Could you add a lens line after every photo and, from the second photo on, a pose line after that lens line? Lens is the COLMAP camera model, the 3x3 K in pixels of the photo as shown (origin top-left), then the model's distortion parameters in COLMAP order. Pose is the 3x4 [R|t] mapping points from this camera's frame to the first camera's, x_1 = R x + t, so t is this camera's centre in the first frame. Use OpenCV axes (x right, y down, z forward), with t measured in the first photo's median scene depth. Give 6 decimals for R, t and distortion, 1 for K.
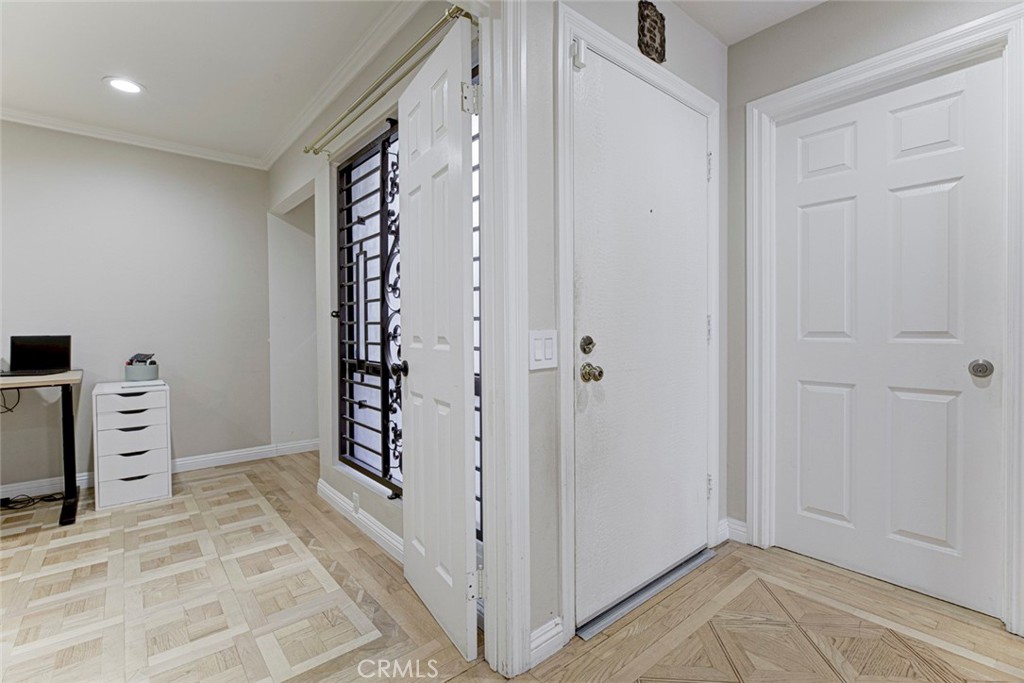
lens RADIAL K [[471.6, 0, 513.6], [0, 471.6, 337.1], [0, 0, 1]] dist [0.006062, -0.000739]
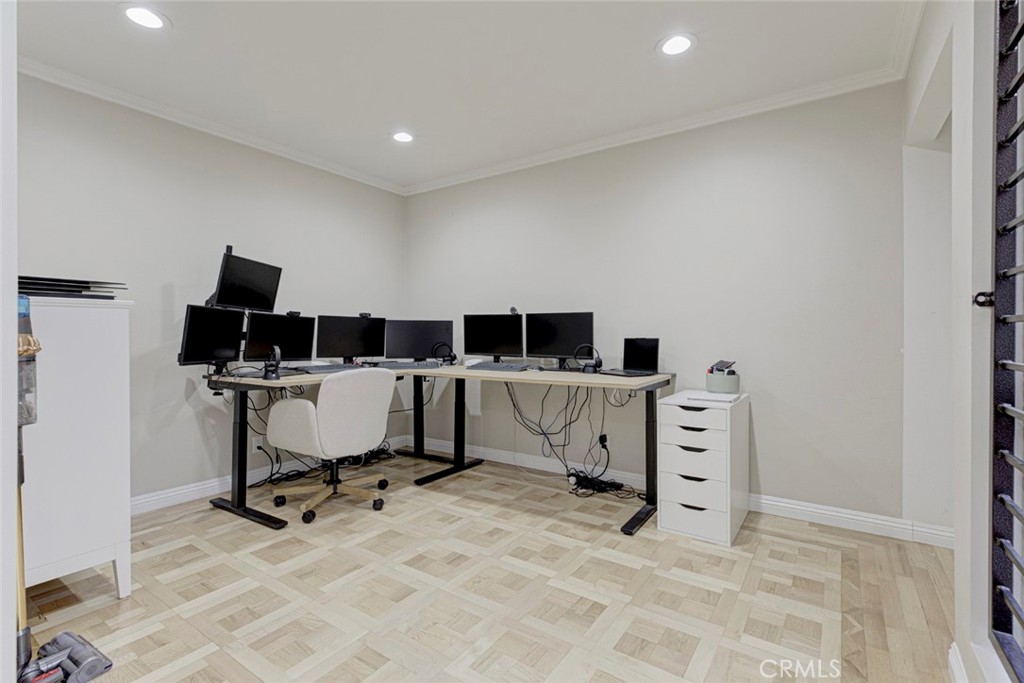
lens RADIAL K [[471.6, 0, 515.7], [0, 471.6, 334.9], [0, 0, 1]] dist [0.006062, -0.000739]
pose [[0.267102, 0.008302, -0.963632, -0.068004], [-0.019994, 0.999795, 0.003072, -0.007951], [0.963461, 0.018447, 0.267213, 0.450253]]
